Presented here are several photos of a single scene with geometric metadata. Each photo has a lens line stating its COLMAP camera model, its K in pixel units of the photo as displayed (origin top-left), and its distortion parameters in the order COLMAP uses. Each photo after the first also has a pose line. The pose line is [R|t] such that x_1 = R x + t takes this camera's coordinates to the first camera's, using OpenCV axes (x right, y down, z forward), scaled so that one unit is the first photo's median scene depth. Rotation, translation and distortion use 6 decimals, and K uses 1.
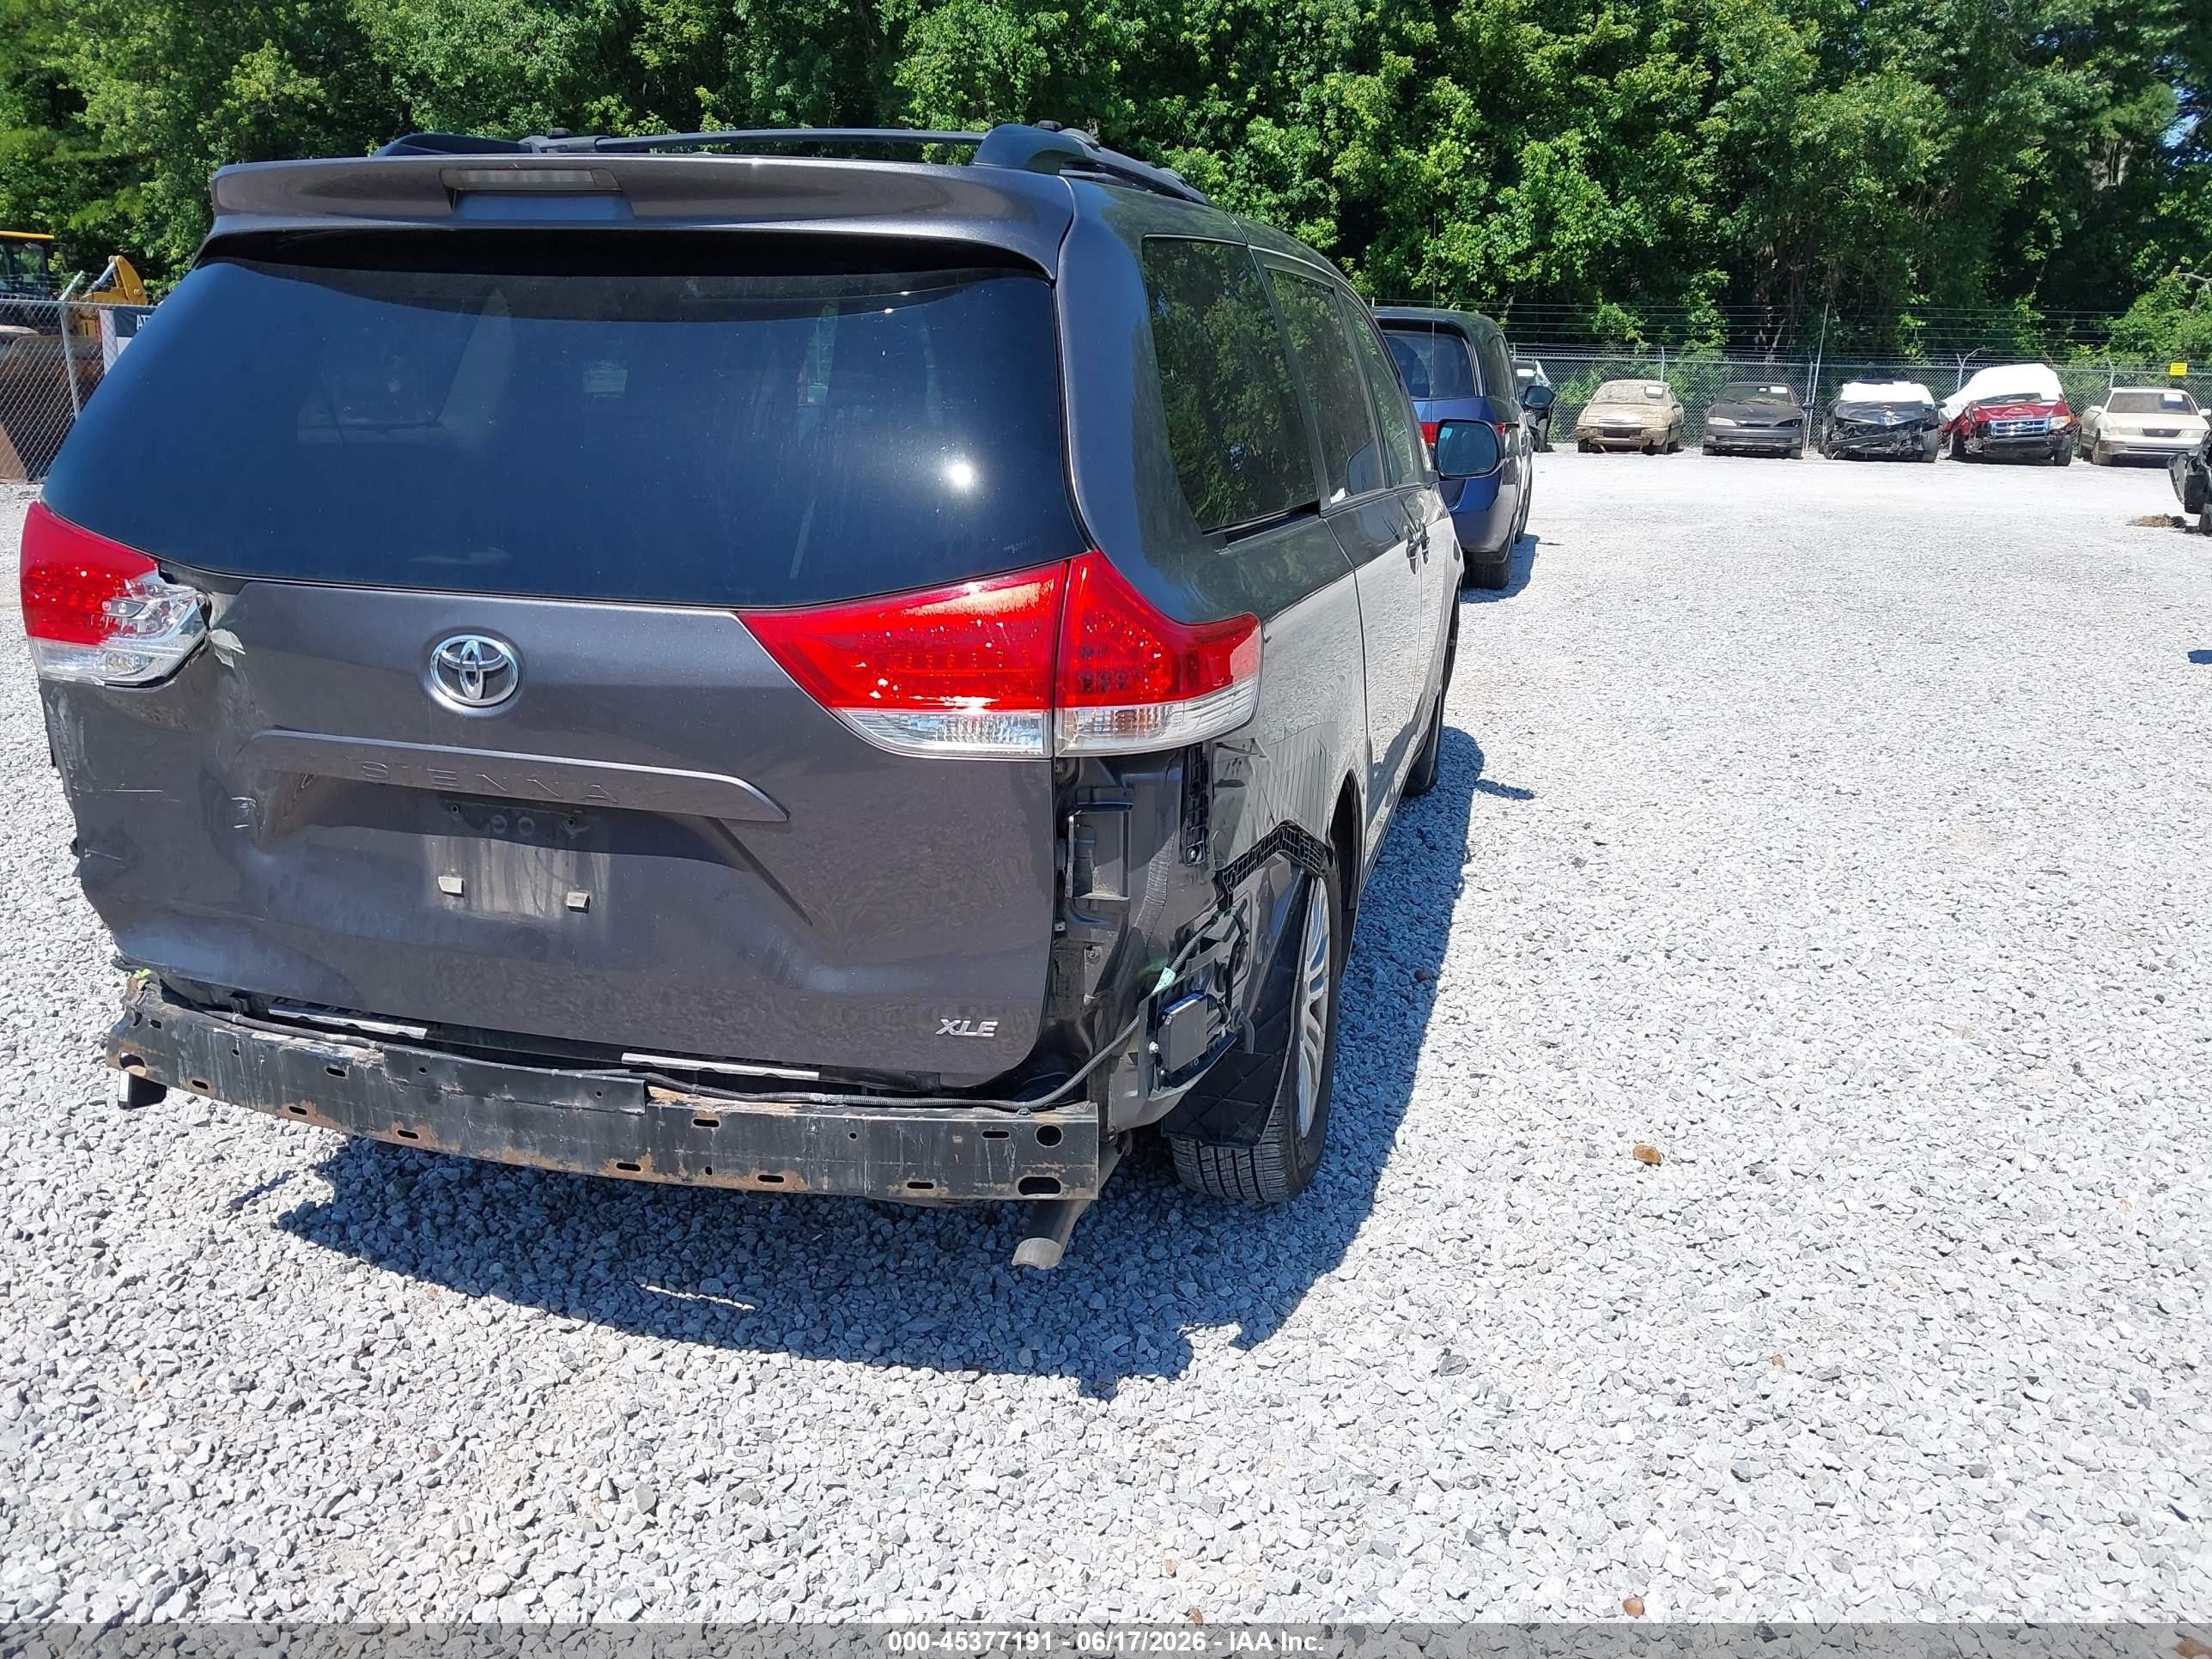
lens RADIAL K [[1788.9, 0, 1137.7], [0, 1788.9, 822.0], [0, 0, 1]] dist [-0.001494, 0.034301]
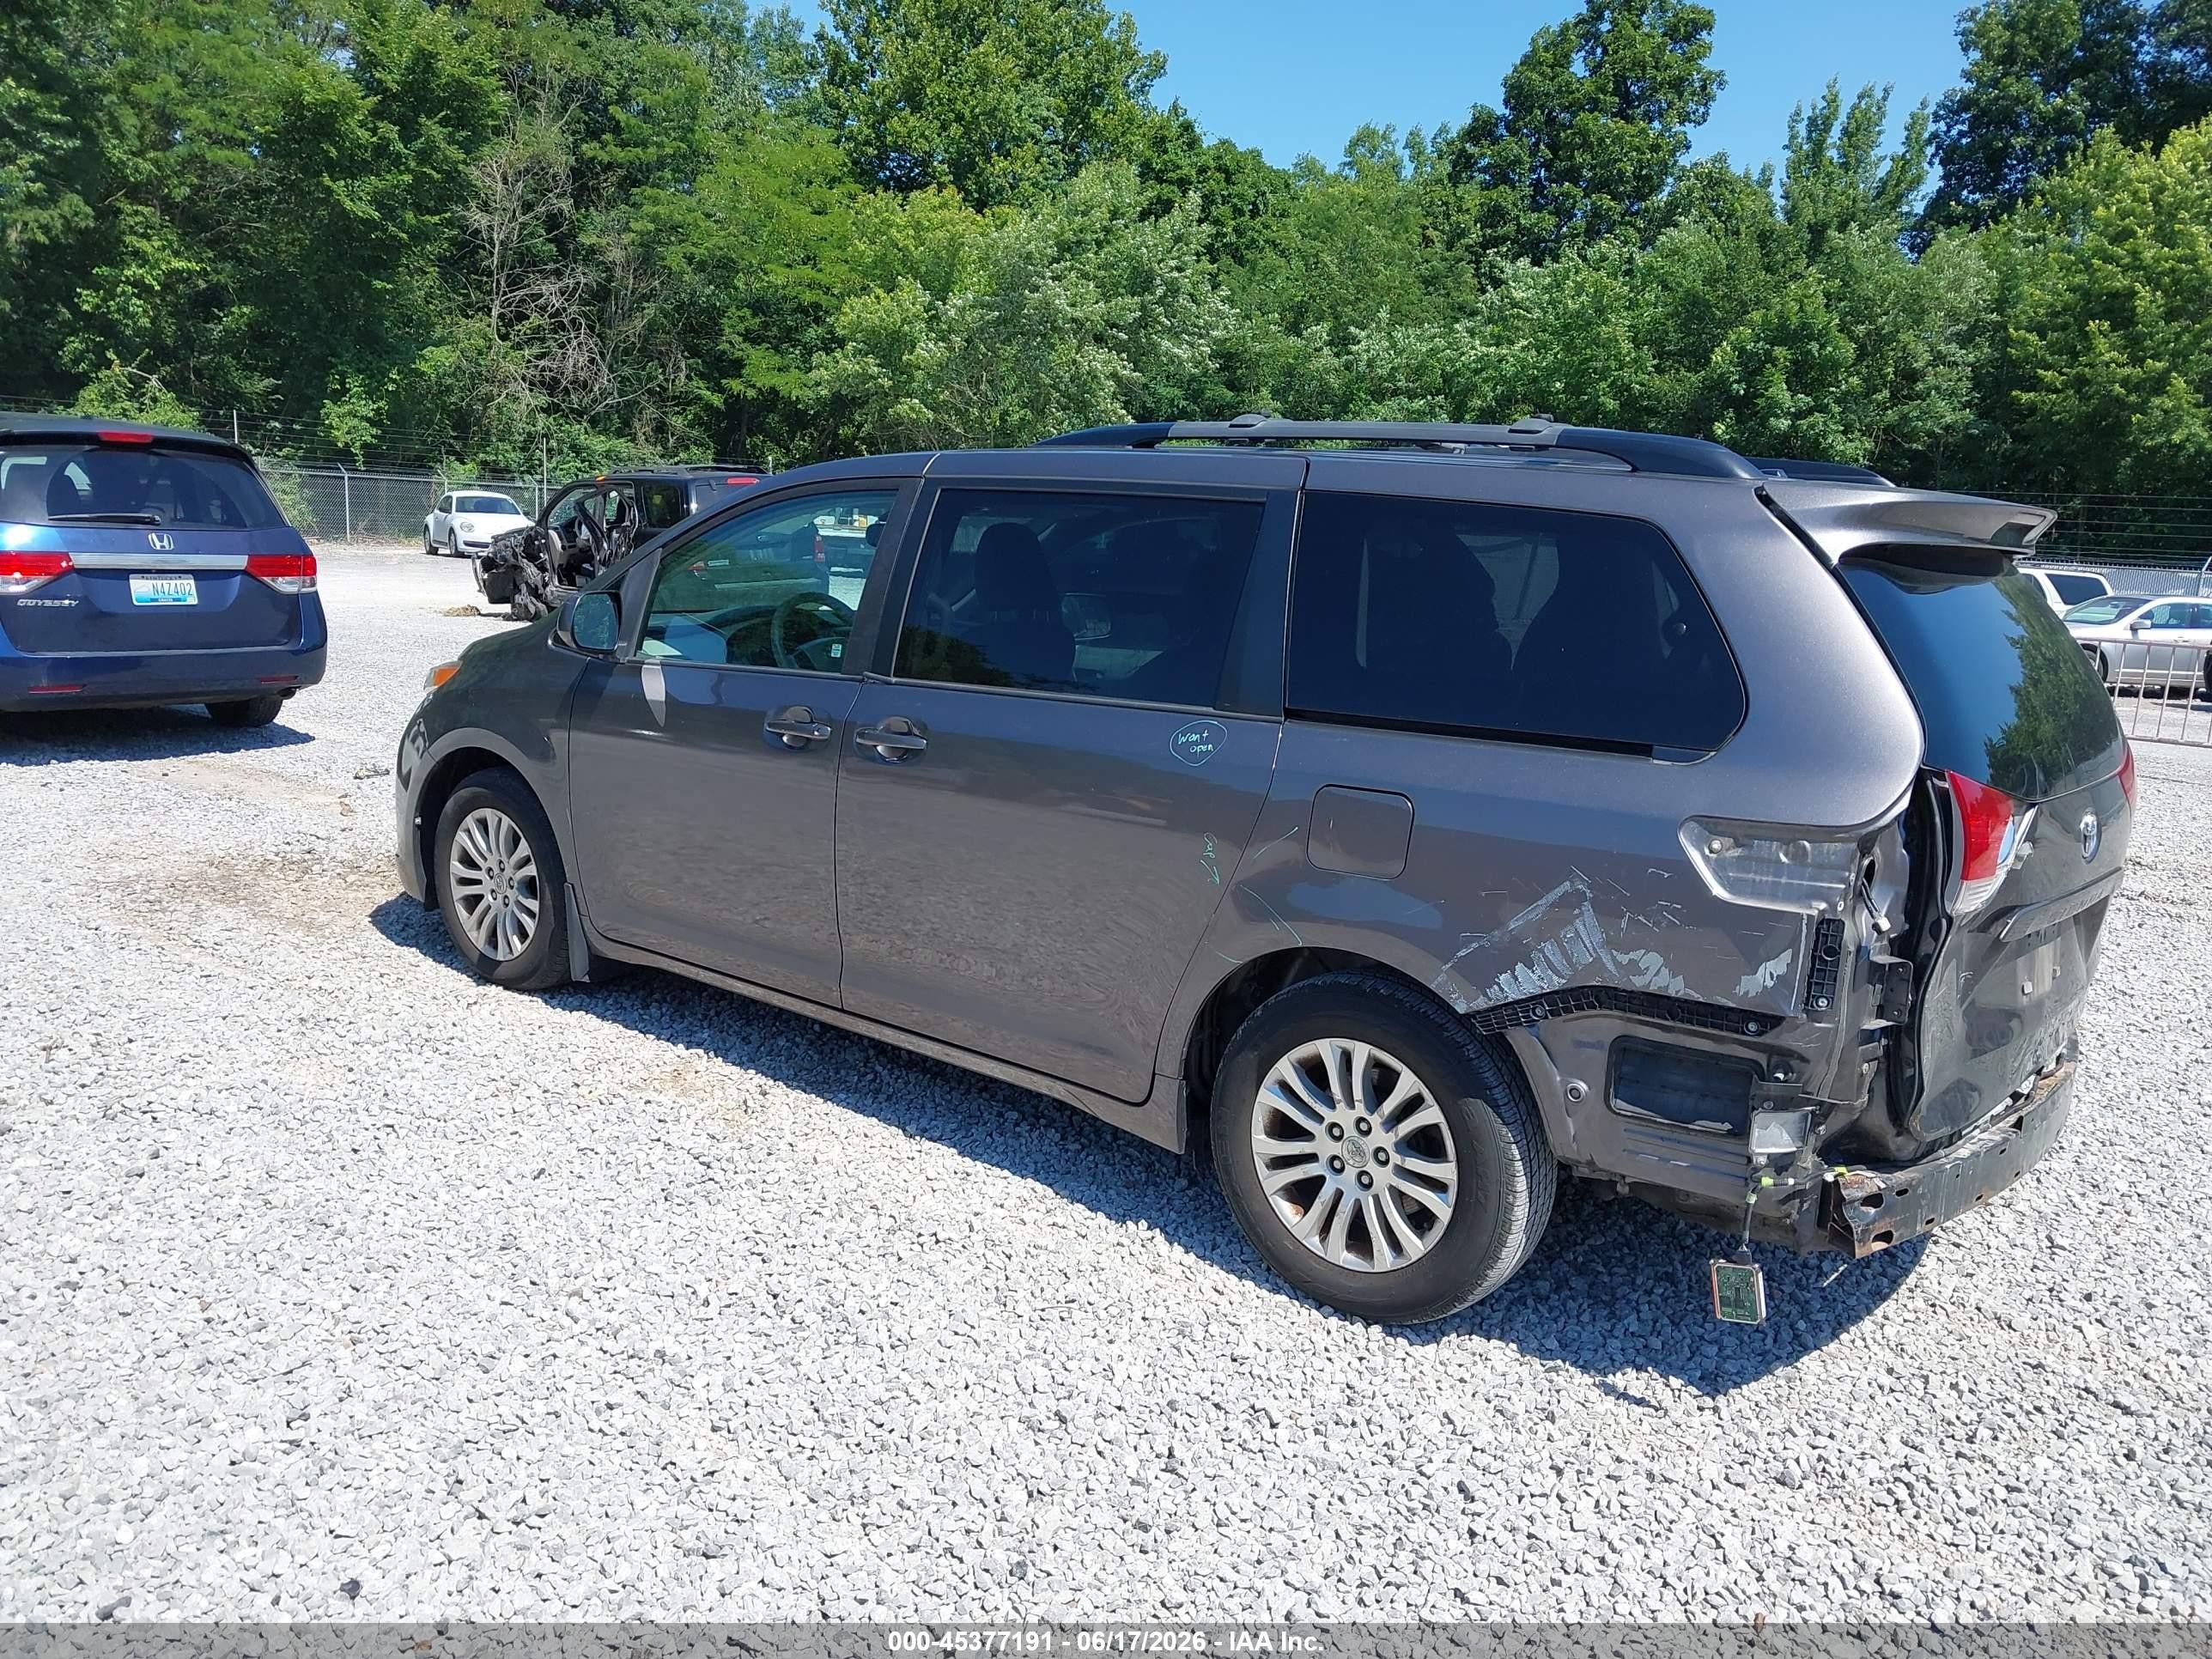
lens RADIAL K [[1753.0, 0, 1094.0], [0, 1753.0, 854.5], [0, 0, 1]] dist [0.006003, -0.009926]
pose [[0.435152, -0.172067, 0.883762, -0.137161], [0.185996, 0.977575, 0.098751, -0.024803], [-0.880936, 0.121405, 0.457398, 0.070389]]
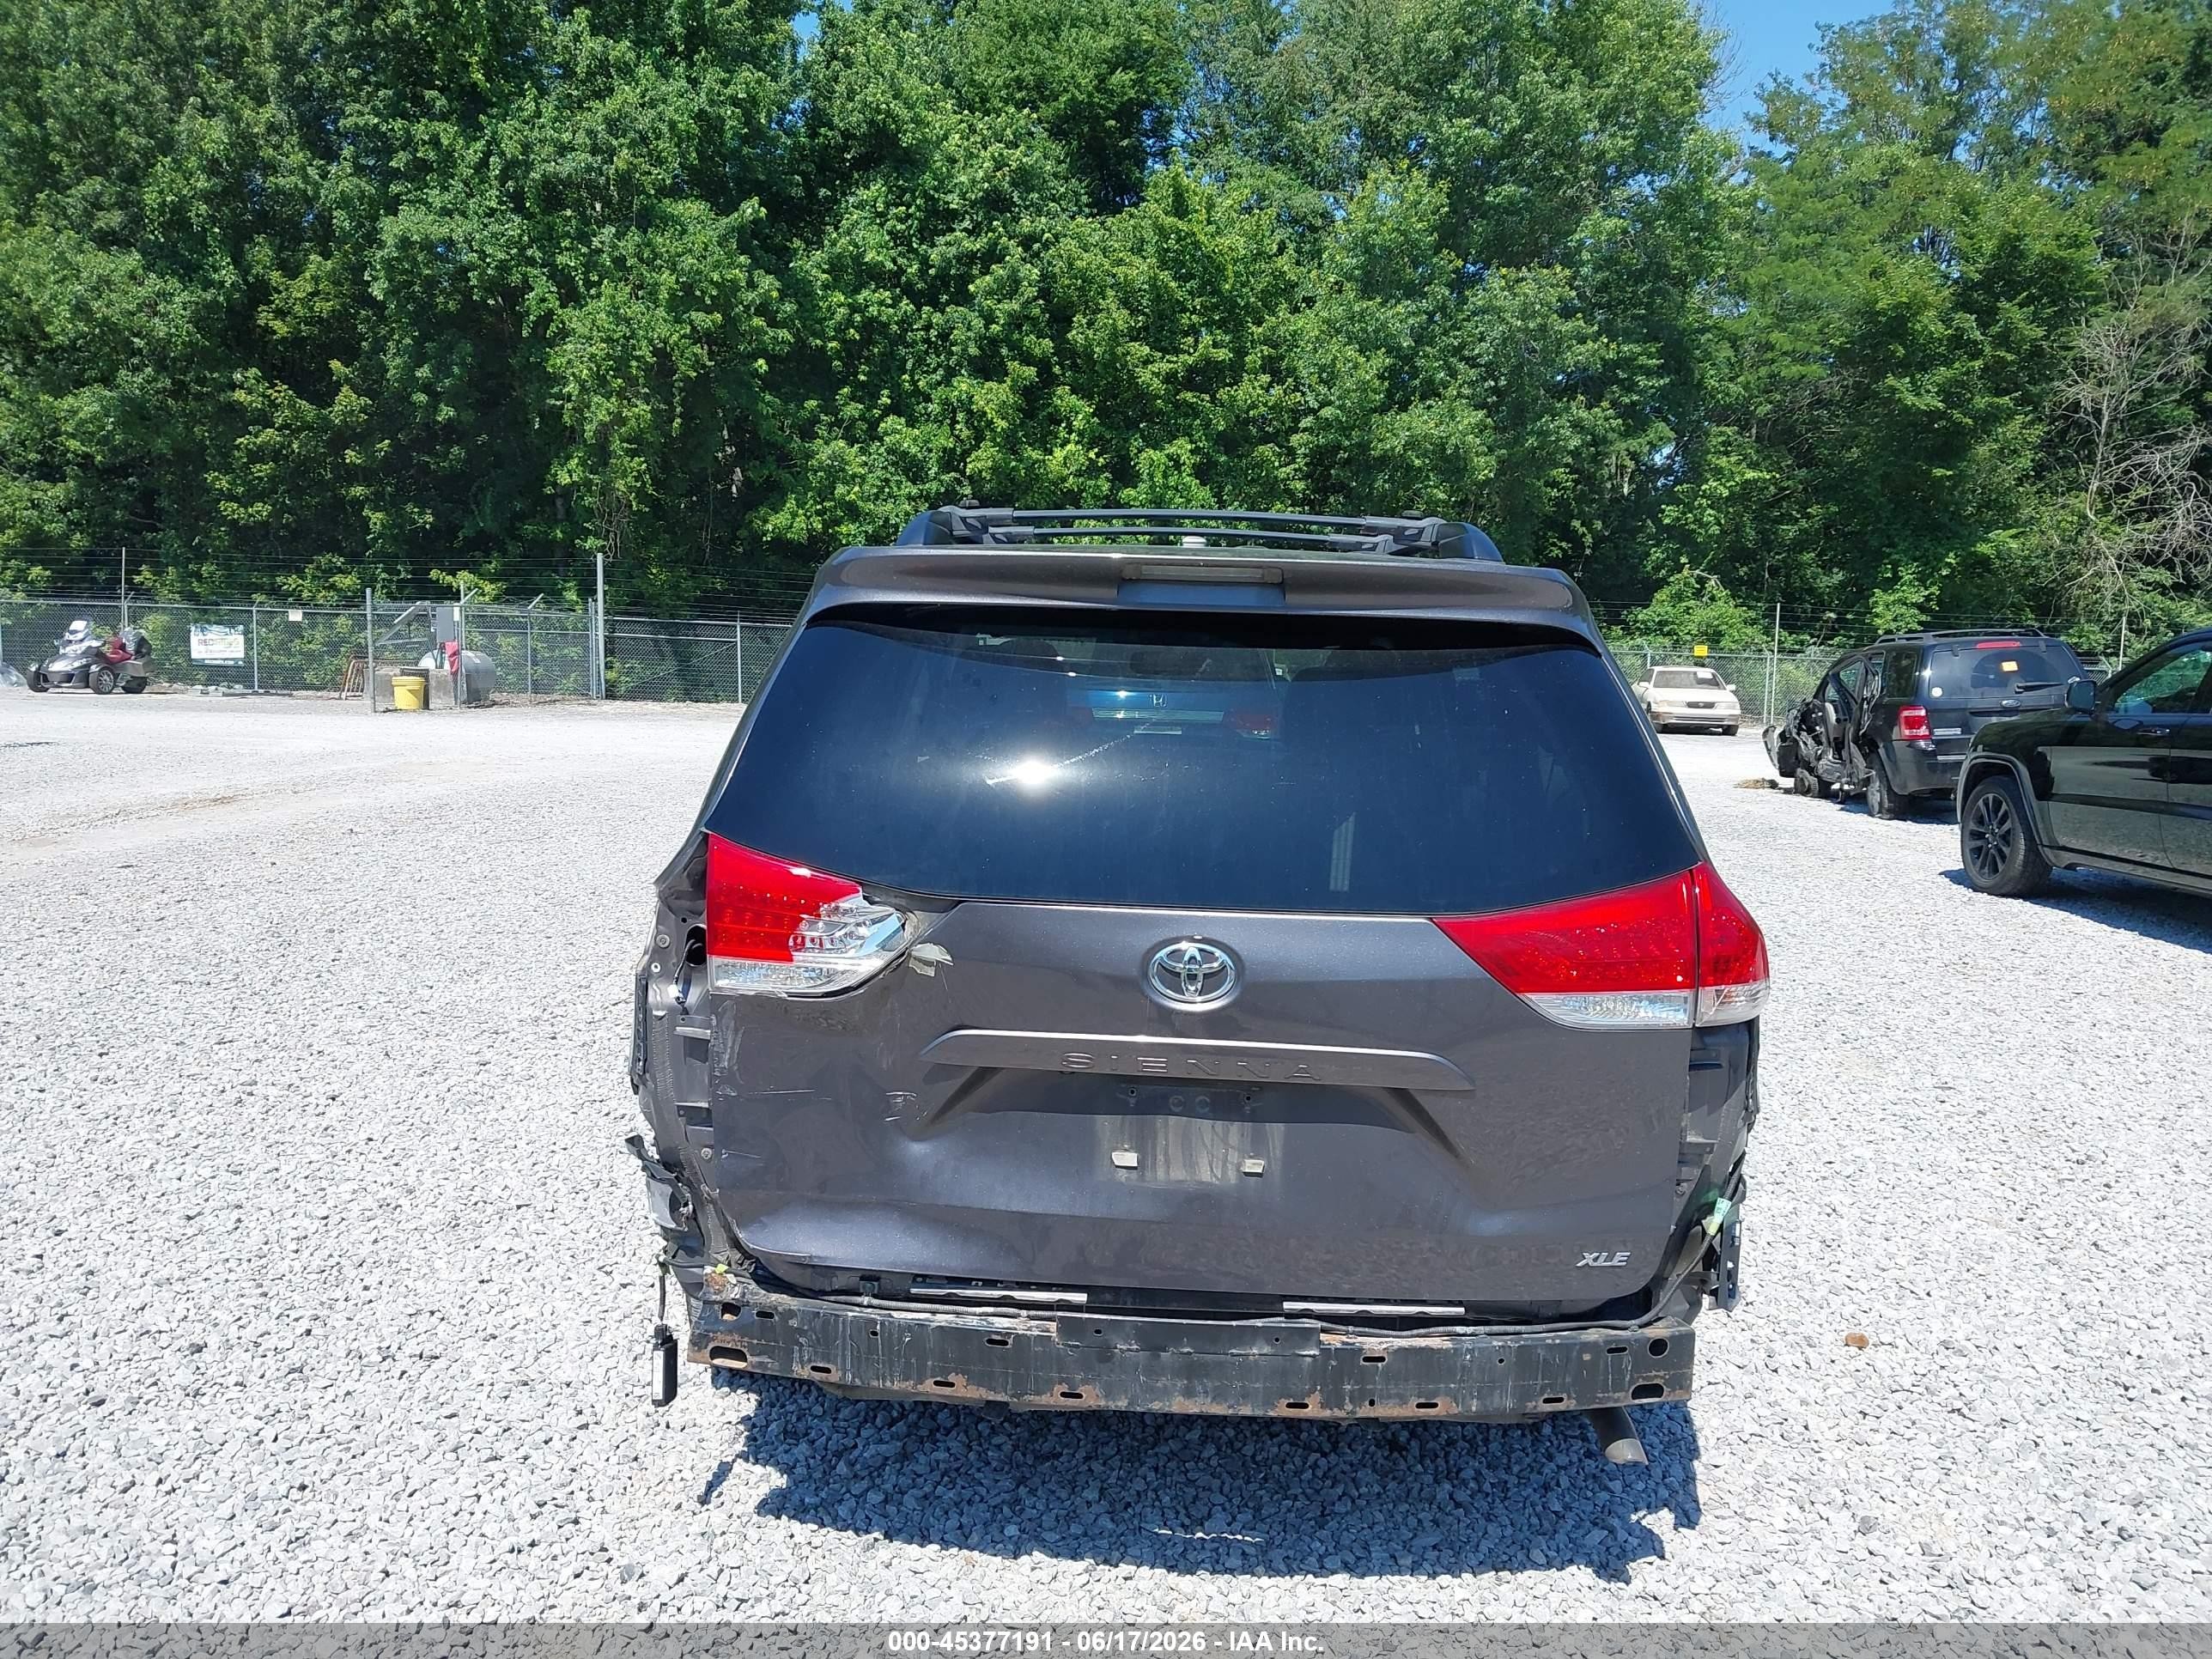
lens RADIAL K [[1766.3, 0, 1106.0], [0, 1766.3, 829.5], [0, 0, 1]] dist [0.005027, -0.006222]
pose [[0.976547, -0.015215, 0.214765, -0.044210], [0.044940, 0.989933, -0.134215, -0.001622], [-0.210560, 0.140719, 0.967400, -0.007352]]
